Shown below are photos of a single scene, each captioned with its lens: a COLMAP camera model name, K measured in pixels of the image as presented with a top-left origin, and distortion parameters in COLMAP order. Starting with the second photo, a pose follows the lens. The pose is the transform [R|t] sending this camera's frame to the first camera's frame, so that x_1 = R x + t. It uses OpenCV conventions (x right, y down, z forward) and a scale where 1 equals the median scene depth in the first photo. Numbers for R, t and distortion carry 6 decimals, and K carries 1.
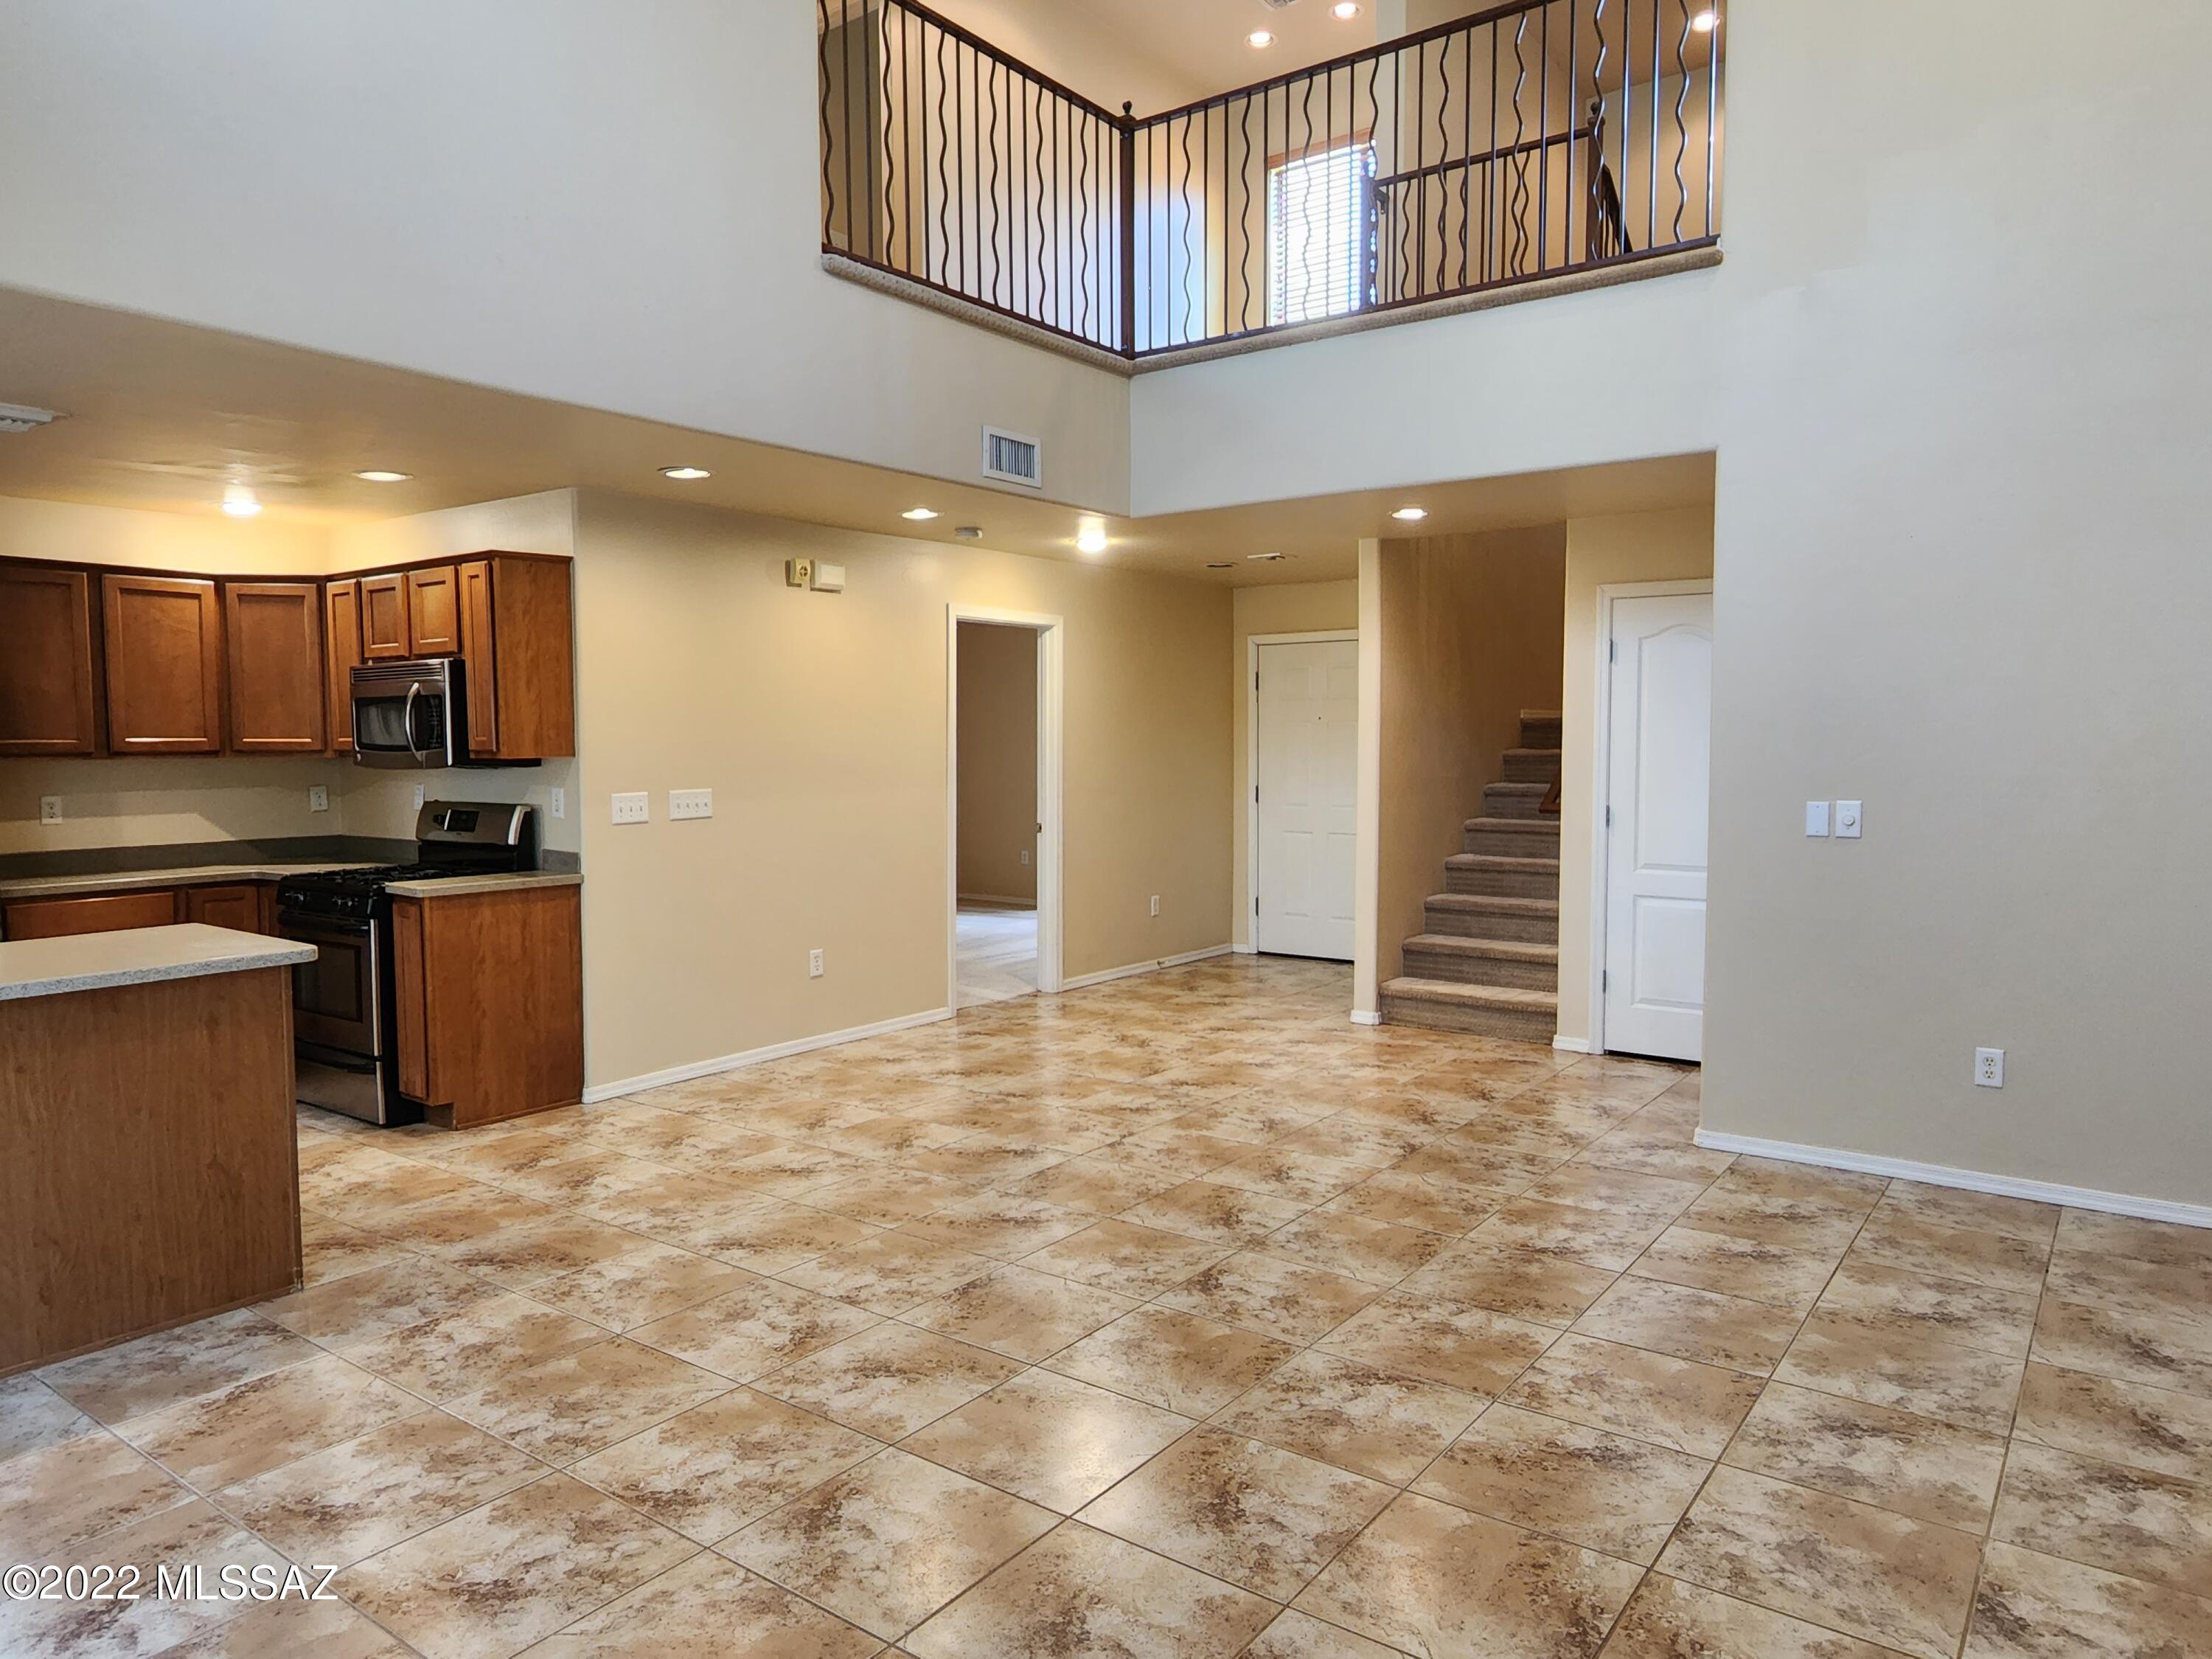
lens RADIAL K [[1441.4, 0, 1102.4], [0, 1441.4, 821.0], [0, 0, 1]] dist [0.003782, -0.000970]
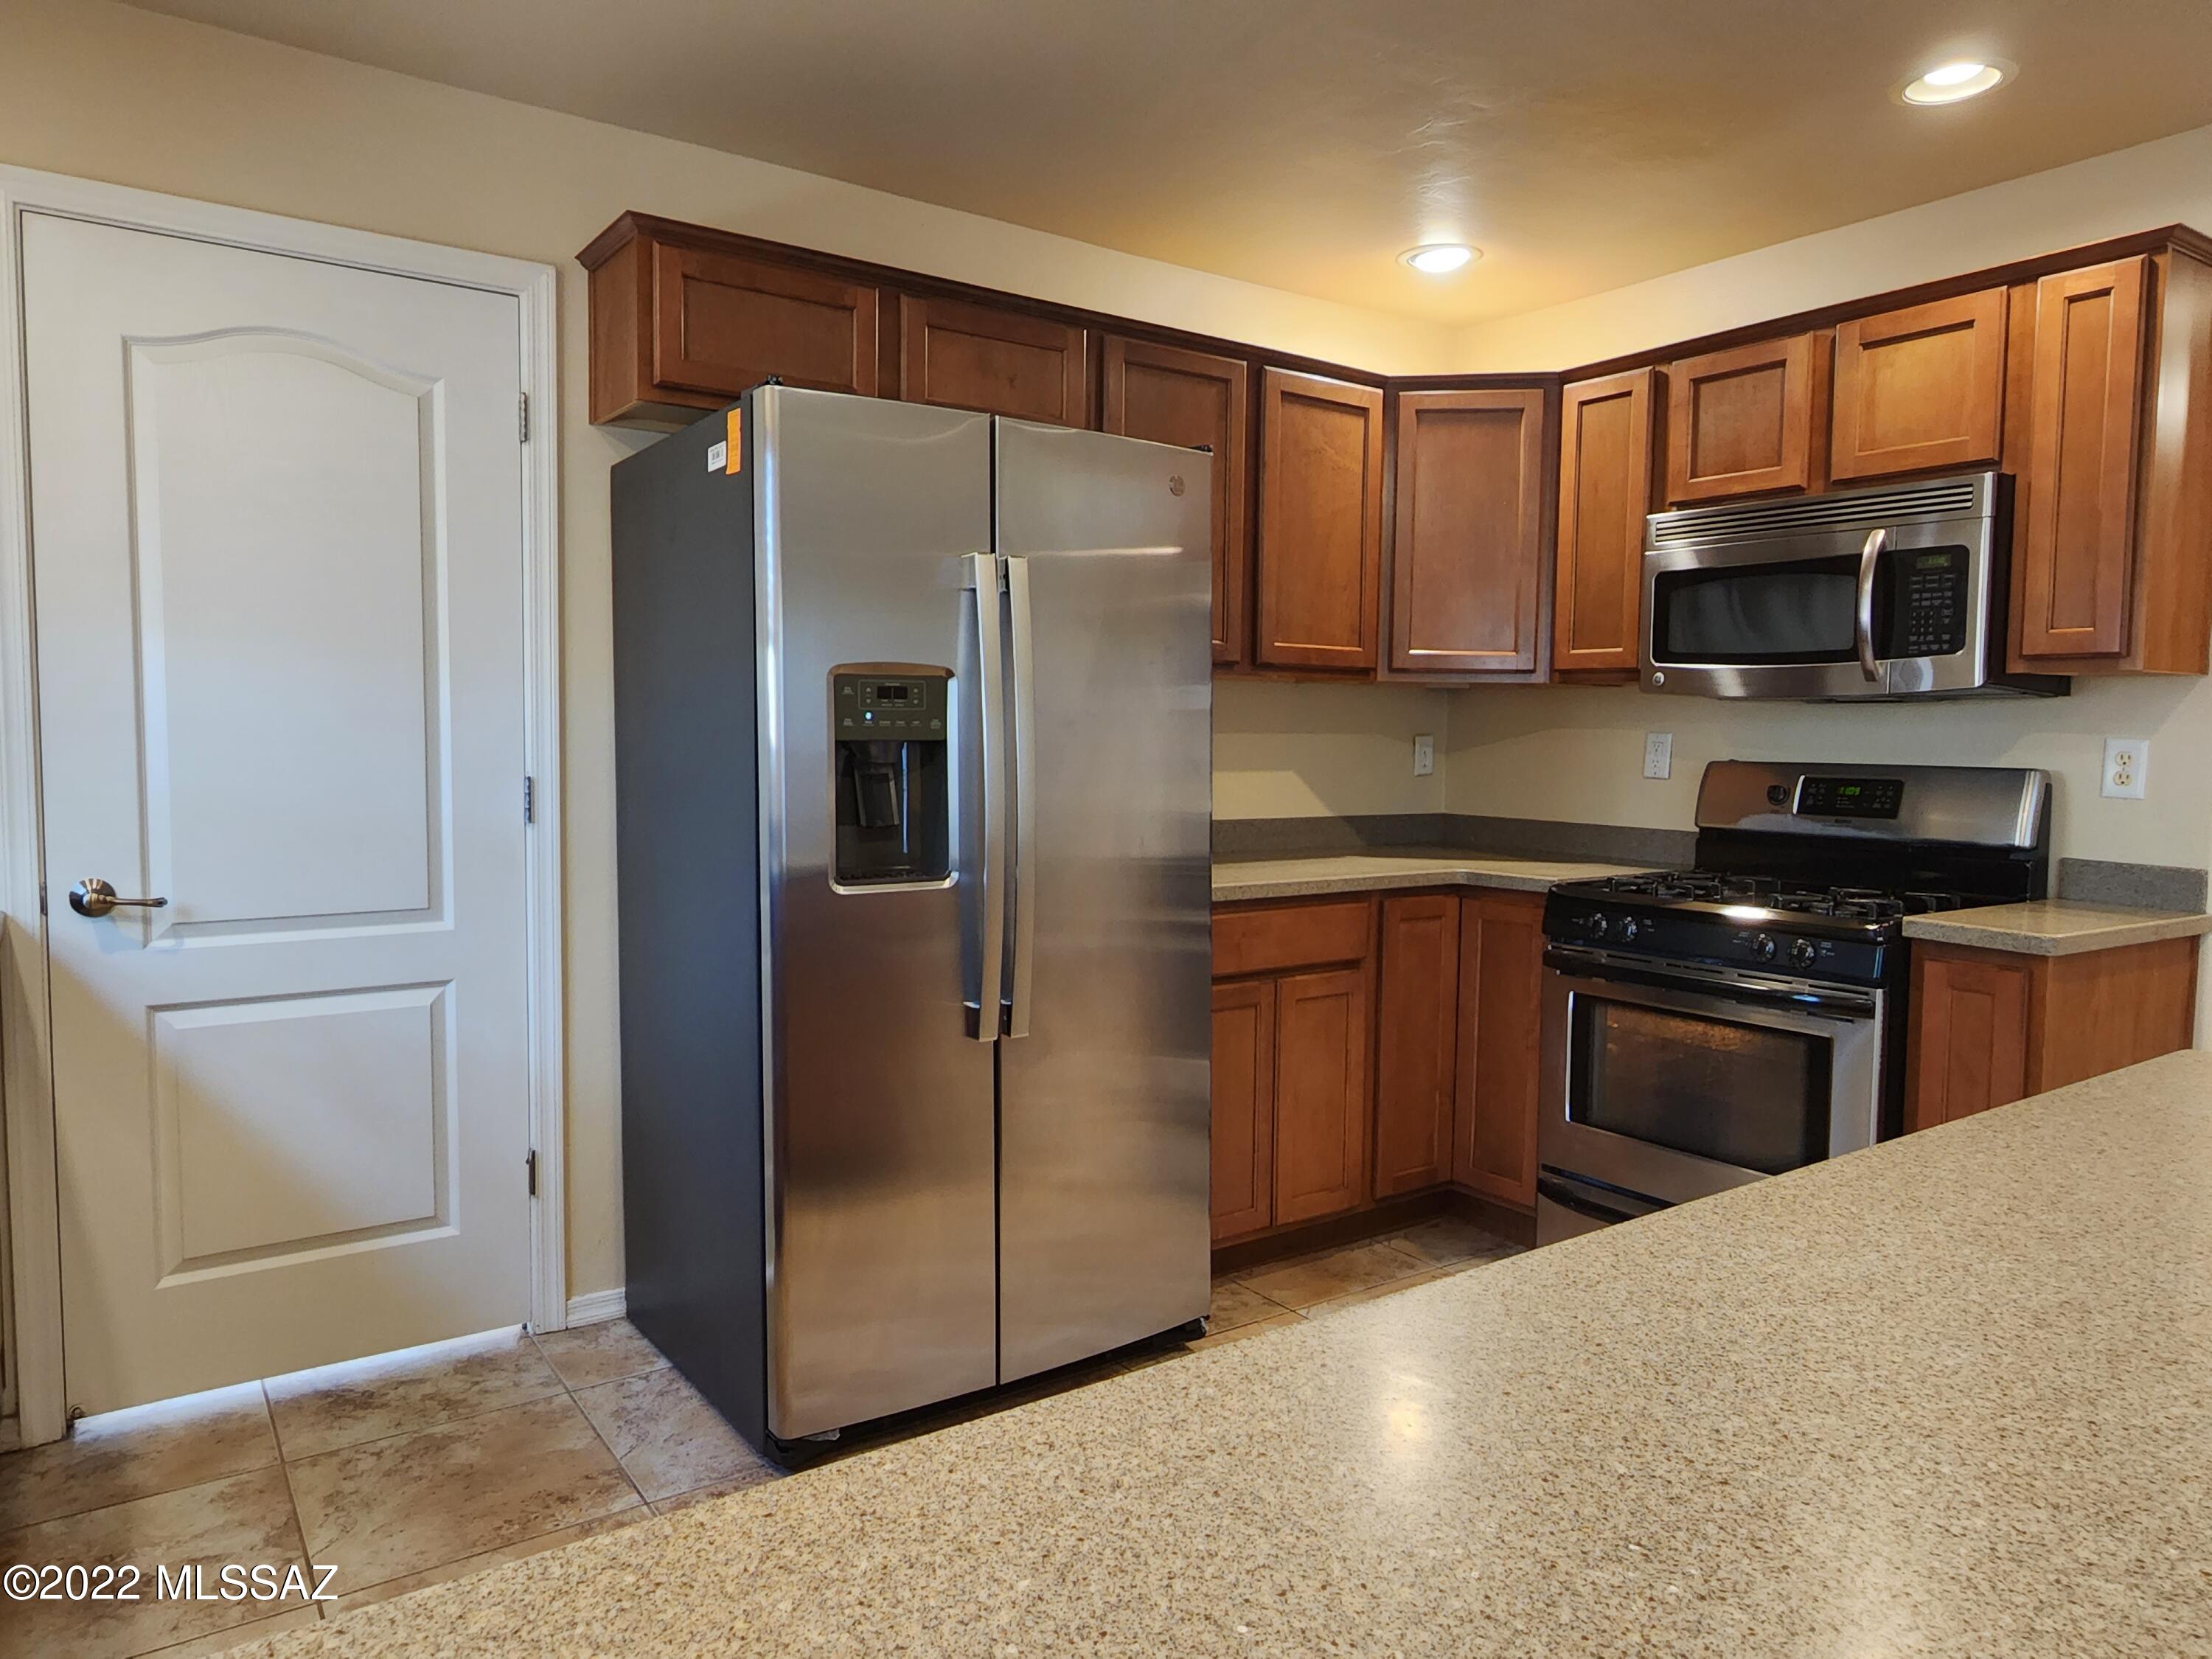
lens RADIAL K [[1441.4, 0, 1102.4], [0, 1441.4, 821.0], [0, 0, 1]] dist [0.003782, -0.000970]
pose [[0.946758, 0.038199, -0.319673, -0.732900], [-0.036566, 0.999269, 0.011110, 0.017286], [0.319864, 0.001171, 0.947463, 0.543644]]
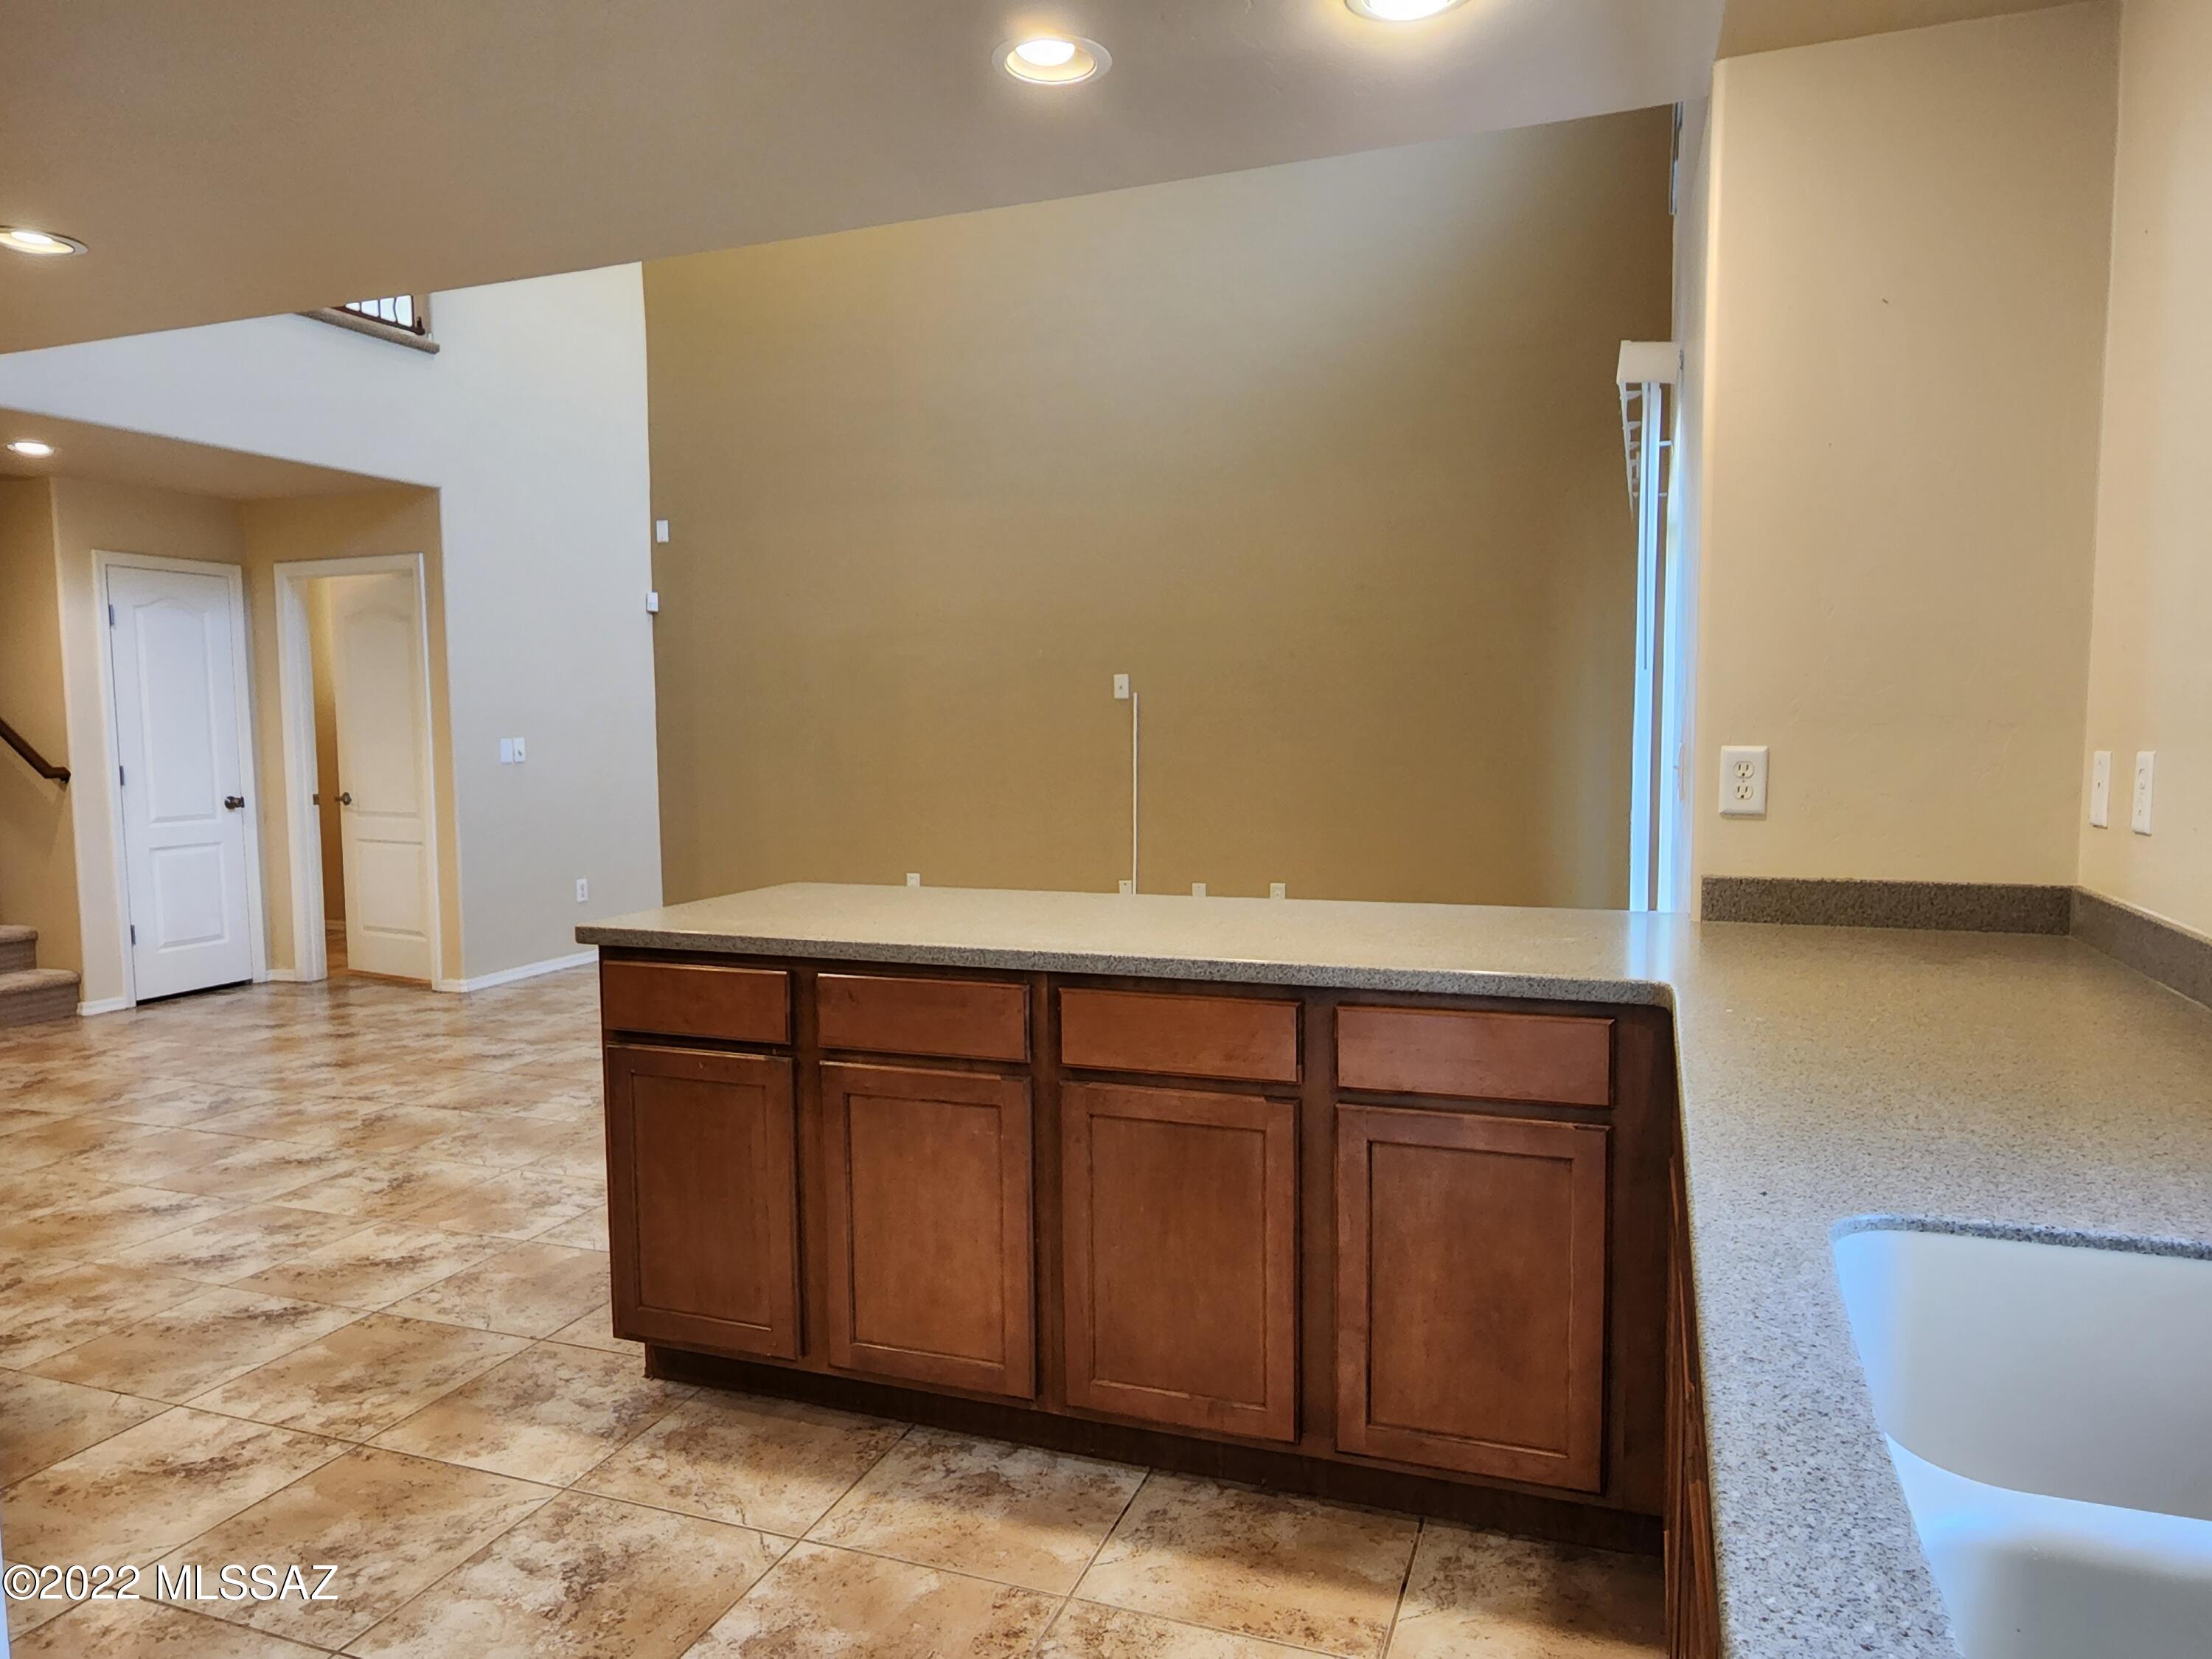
lens RADIAL K [[1452.2, 0, 1107.6], [0, 1452.2, 849.3], [0, 0, 1]] dist [0.007663, 0.001051]
pose [[-0.277478, -0.079779, 0.957414, -1.256812], [0.070559, 0.992163, 0.103124, -0.013614], [-0.958137, 0.096169, -0.269675, 0.897003]]
